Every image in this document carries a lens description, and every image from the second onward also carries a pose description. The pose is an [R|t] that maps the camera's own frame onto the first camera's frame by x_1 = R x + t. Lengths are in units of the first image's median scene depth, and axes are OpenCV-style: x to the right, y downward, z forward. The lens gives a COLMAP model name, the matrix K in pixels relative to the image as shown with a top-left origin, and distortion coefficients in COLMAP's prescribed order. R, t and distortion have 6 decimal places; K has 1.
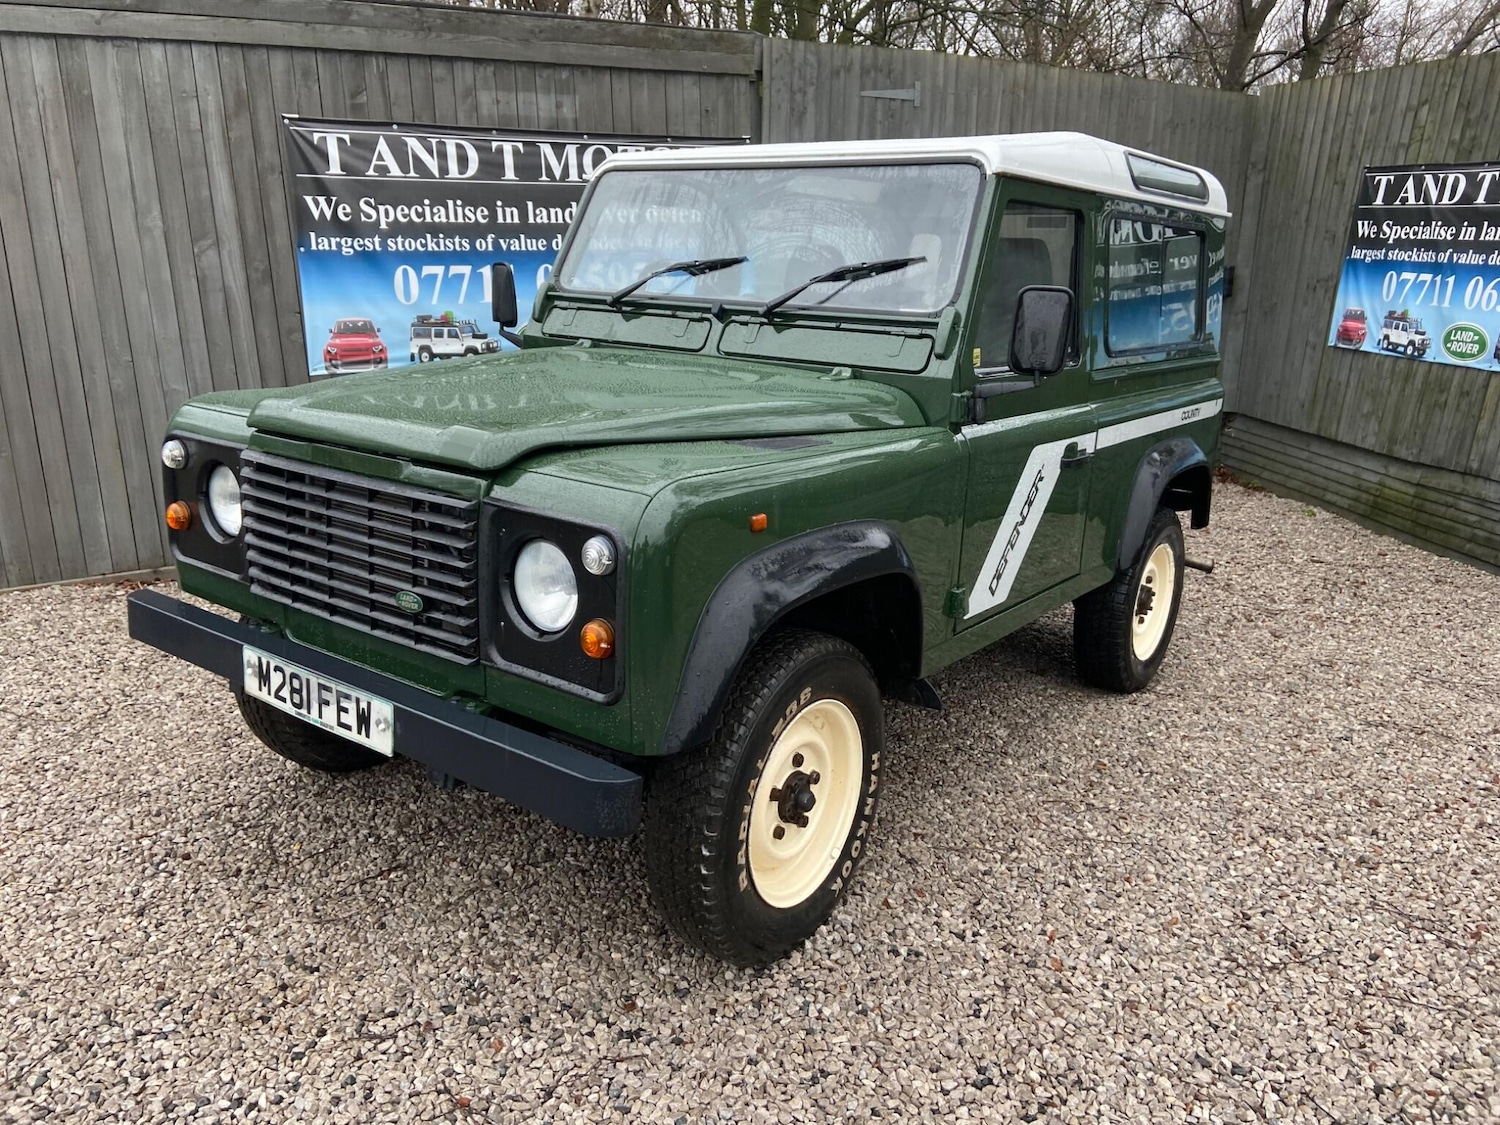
lens RADIAL K [[1148.4, 0, 747.9], [0, 1148.4, 543.2], [0, 0, 1]] dist [0.128499, -0.167632]
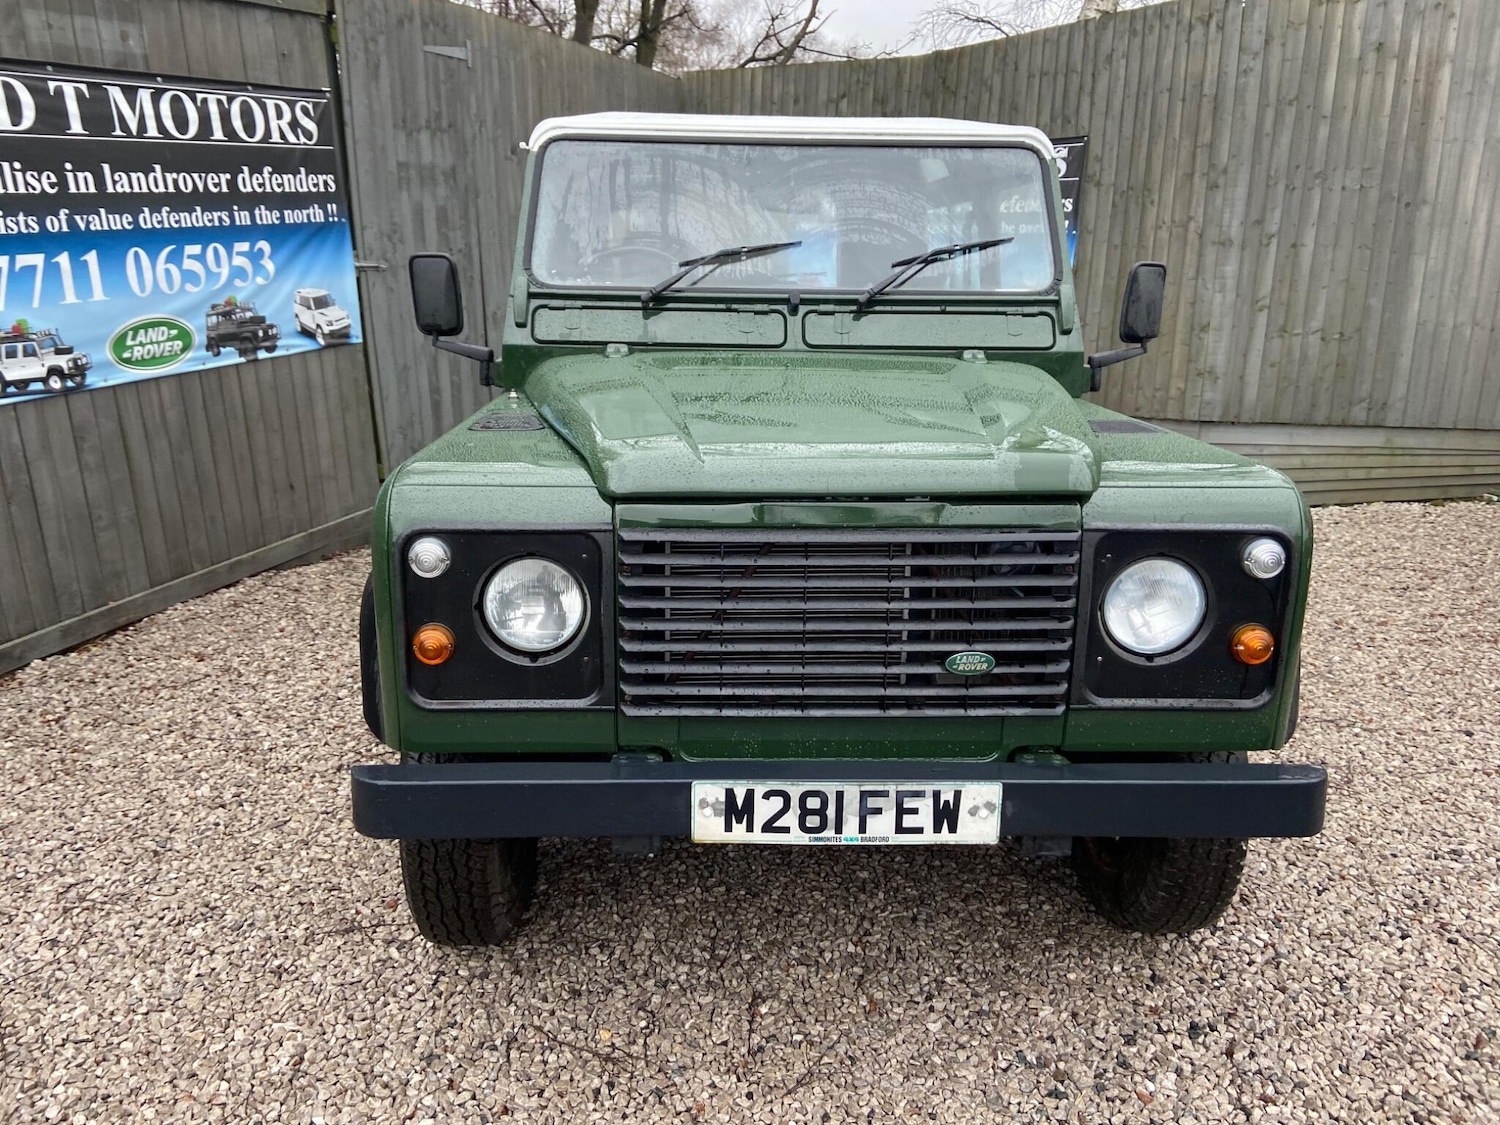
lens RADIAL K [[1142.6, 0, 778.6], [0, 1142.6, 542.6], [0, 0, 1]] dist [0.114963, -0.122605]
pose [[0.778561, -0.180880, 0.600938, -0.639228], [0.163310, 0.982968, 0.084289, -0.093810], [-0.605948, 0.032515, 0.794839, 0.293359]]
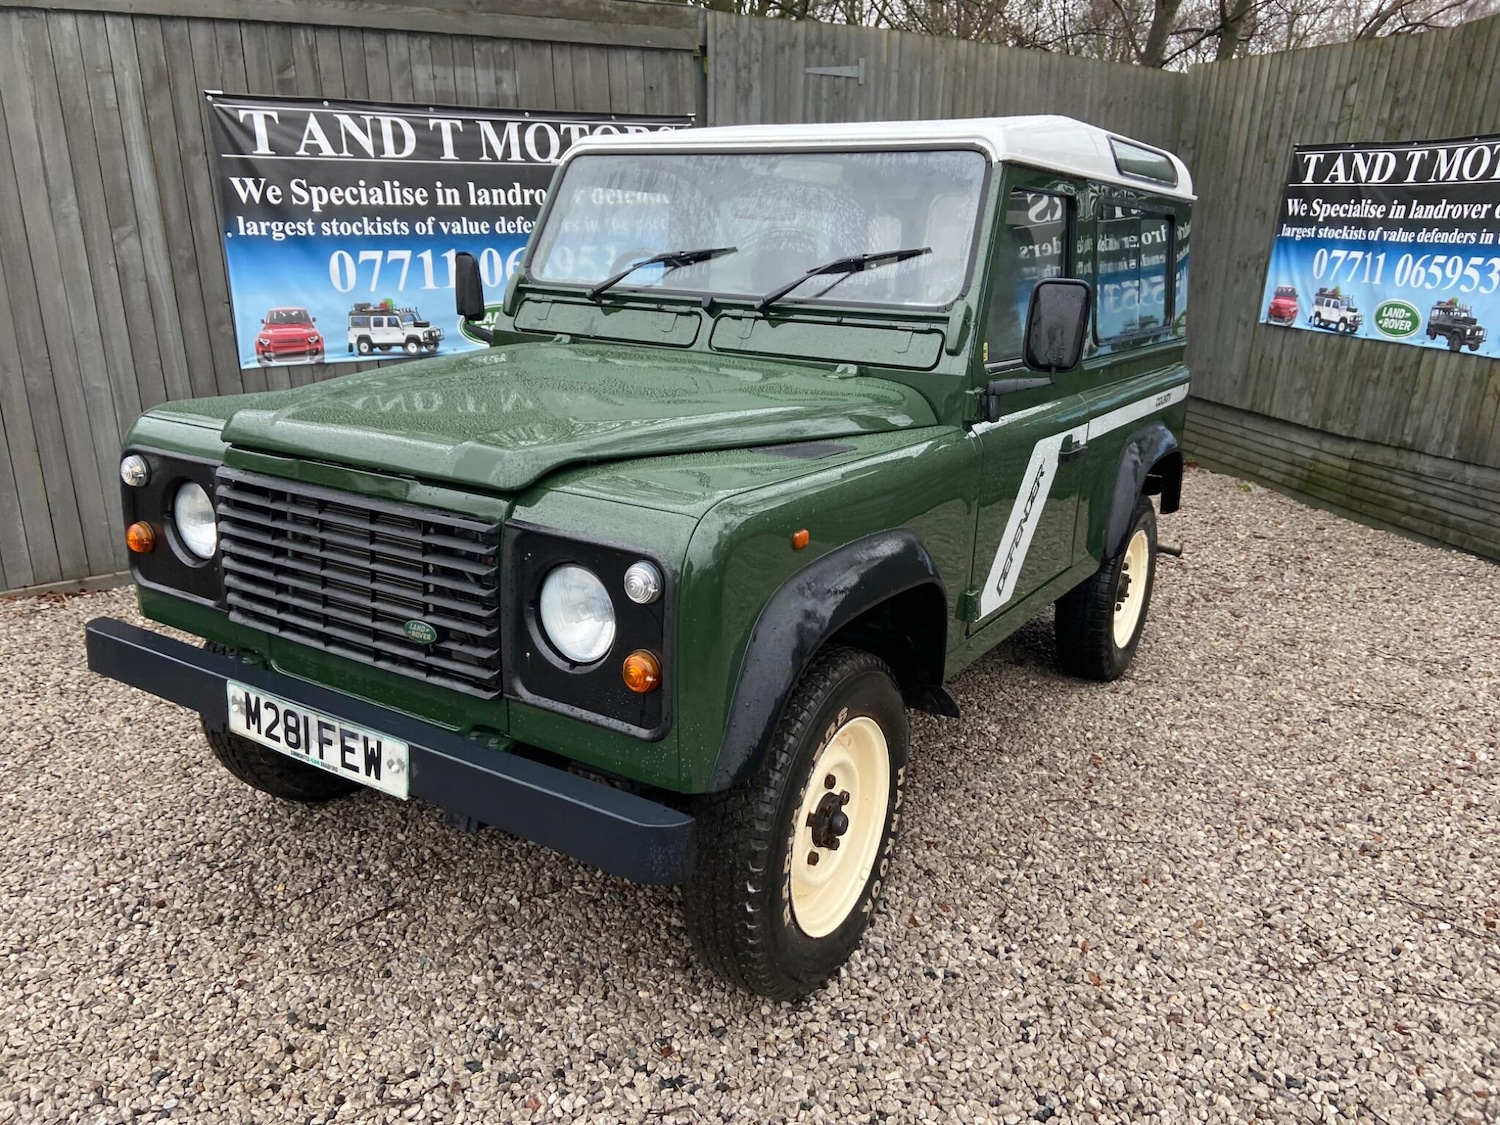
lens RADIAL K [[1148.4, 0, 747.9], [0, 1148.4, 543.2], [0, 0, 1]] dist [0.128499, -0.167632]
pose [[0.997062, -0.024120, 0.072702, -0.069383], [0.022610, 0.999513, 0.021517, -0.024446], [-0.073185, -0.019810, 0.997122, 0.042925]]
